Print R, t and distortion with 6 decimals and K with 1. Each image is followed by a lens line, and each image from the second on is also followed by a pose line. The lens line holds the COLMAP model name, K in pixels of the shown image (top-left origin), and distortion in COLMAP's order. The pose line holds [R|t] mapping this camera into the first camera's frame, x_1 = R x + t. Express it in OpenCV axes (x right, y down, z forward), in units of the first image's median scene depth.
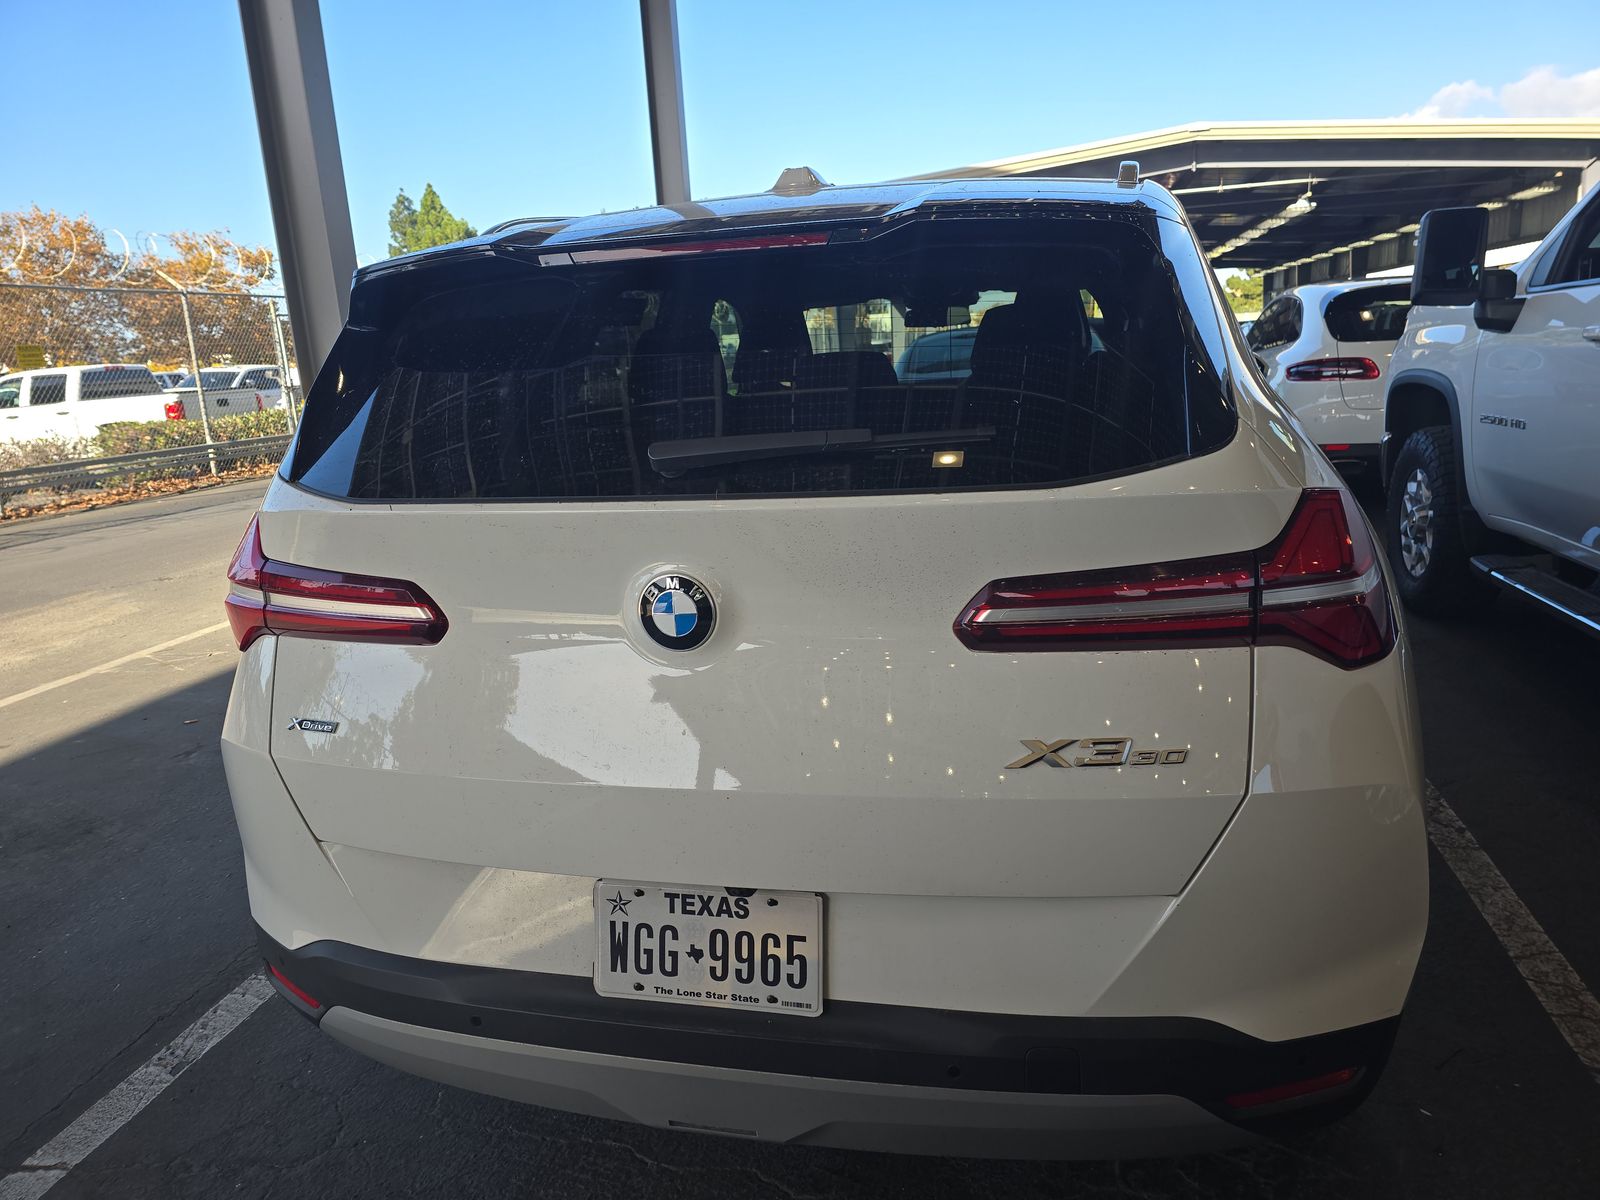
lens RADIAL K [[1077.0, 0, 800.0], [0, 1077.0, 600.0], [0, 0, 1]] dist [0.045546, -0.046544]
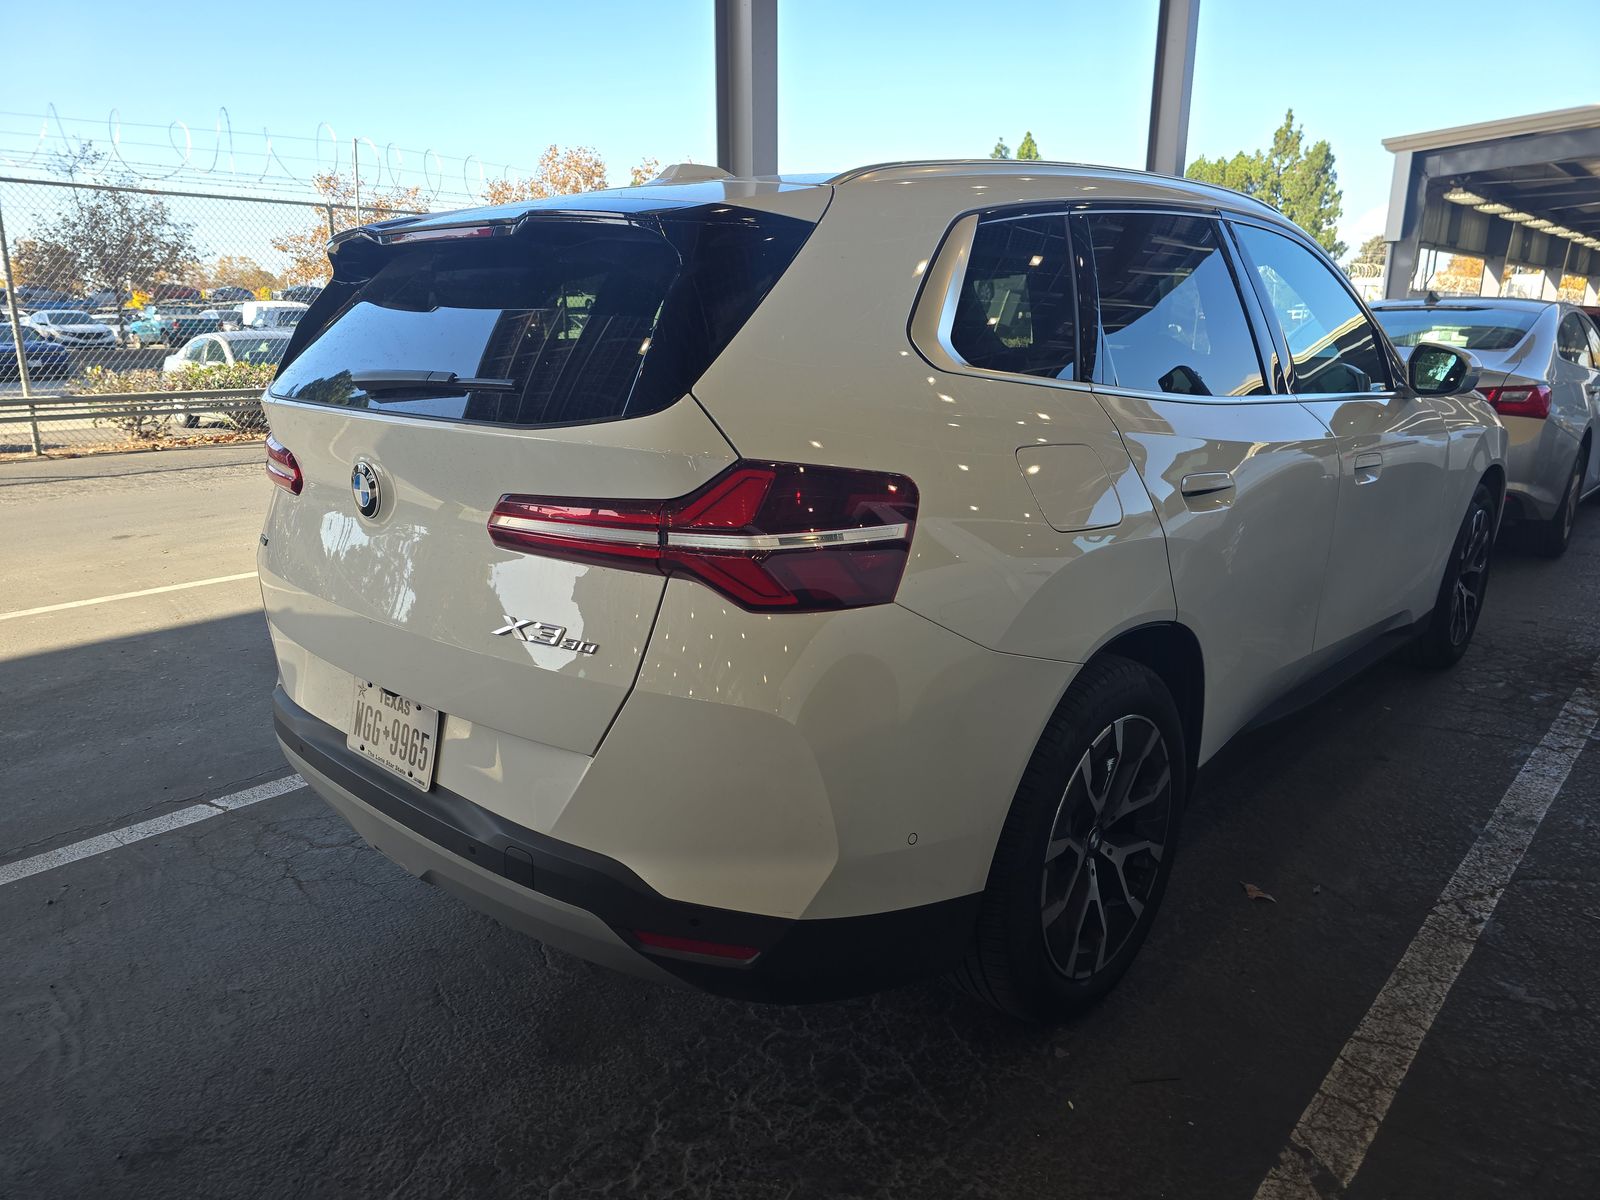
lens RADIAL K [[1077.0, 0, 800.0], [0, 1077.0, 600.0], [0, 0, 1]] dist [0.045546, -0.046544]
pose [[0.873156, 0.175832, -0.454623, 0.999641], [-0.156237, 0.984420, 0.080668, -0.048576], [0.461724, 0.000593, 0.887024, -0.022577]]
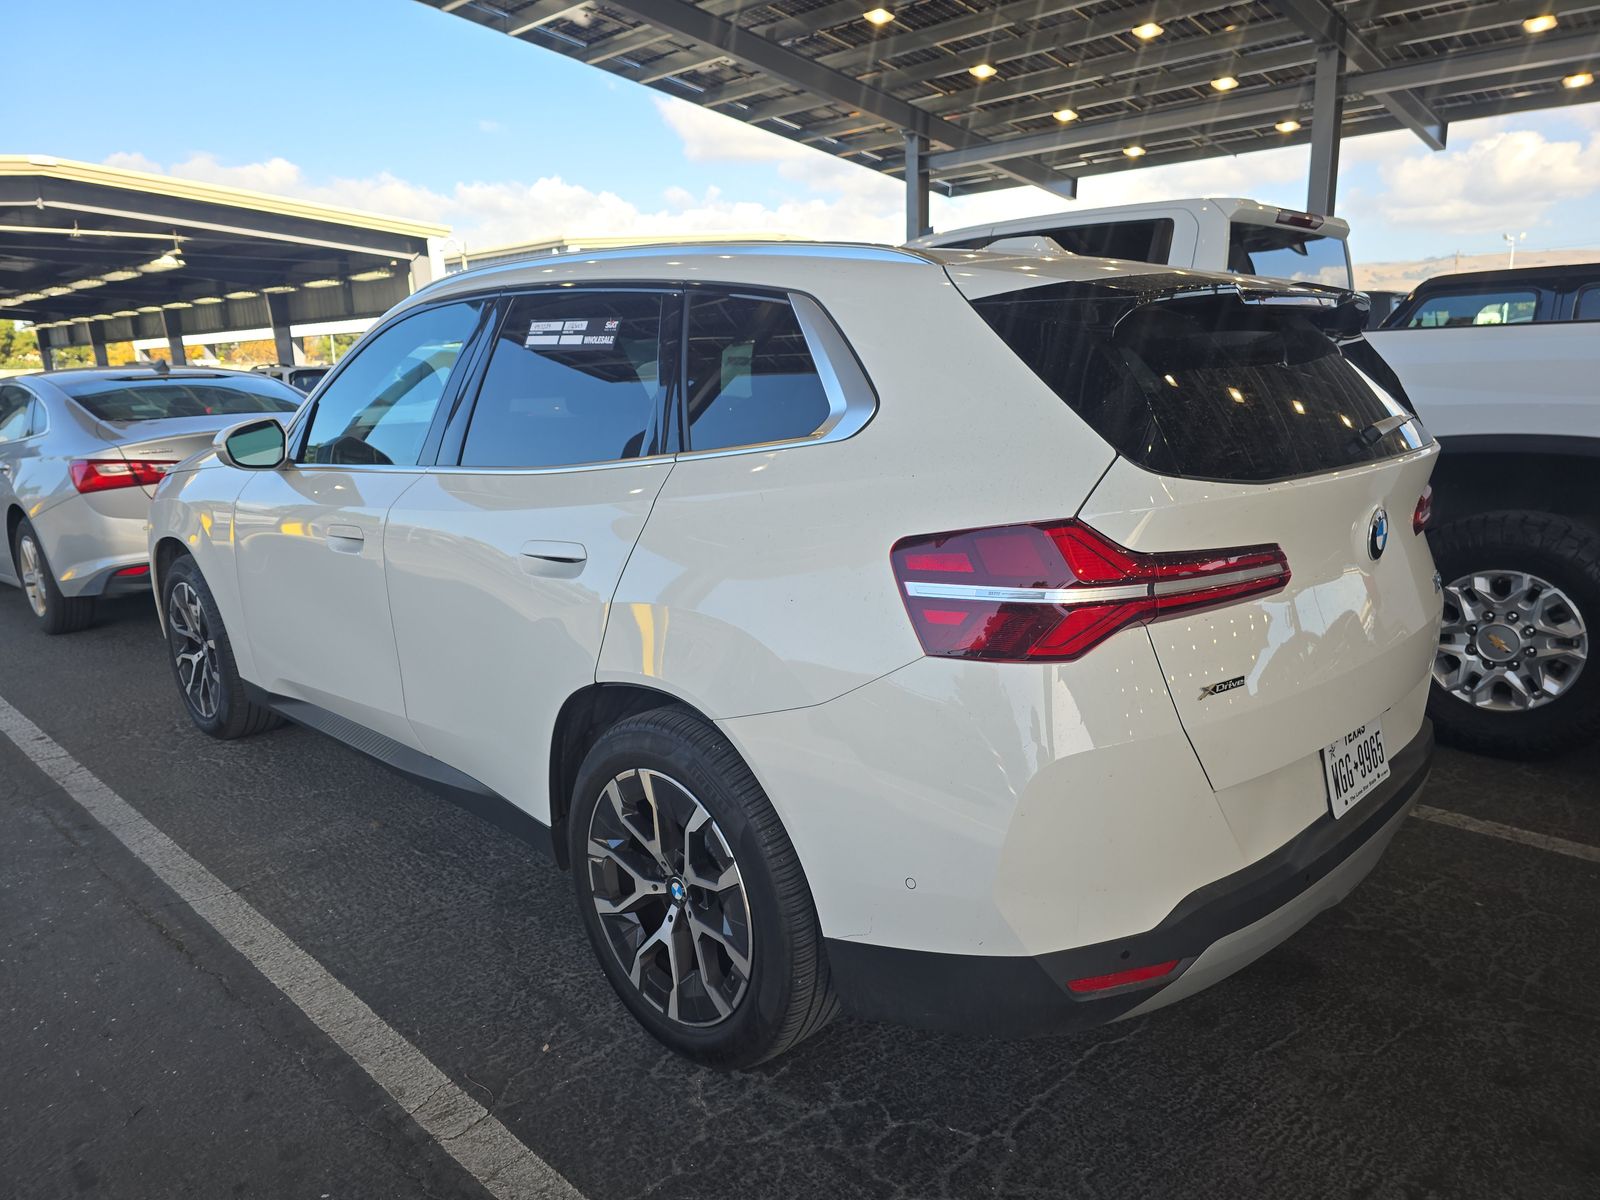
lens RADIAL K [[1077.0, 0, 800.0], [0, 1077.0, 600.0], [0, 0, 1]] dist [0.045546, -0.046544]
pose [[0.522369, -0.140846, 0.841007, -1.761828], [0.187320, 0.981127, 0.047963, -0.124171], [-0.831890, 0.132483, 0.538894, 0.789565]]
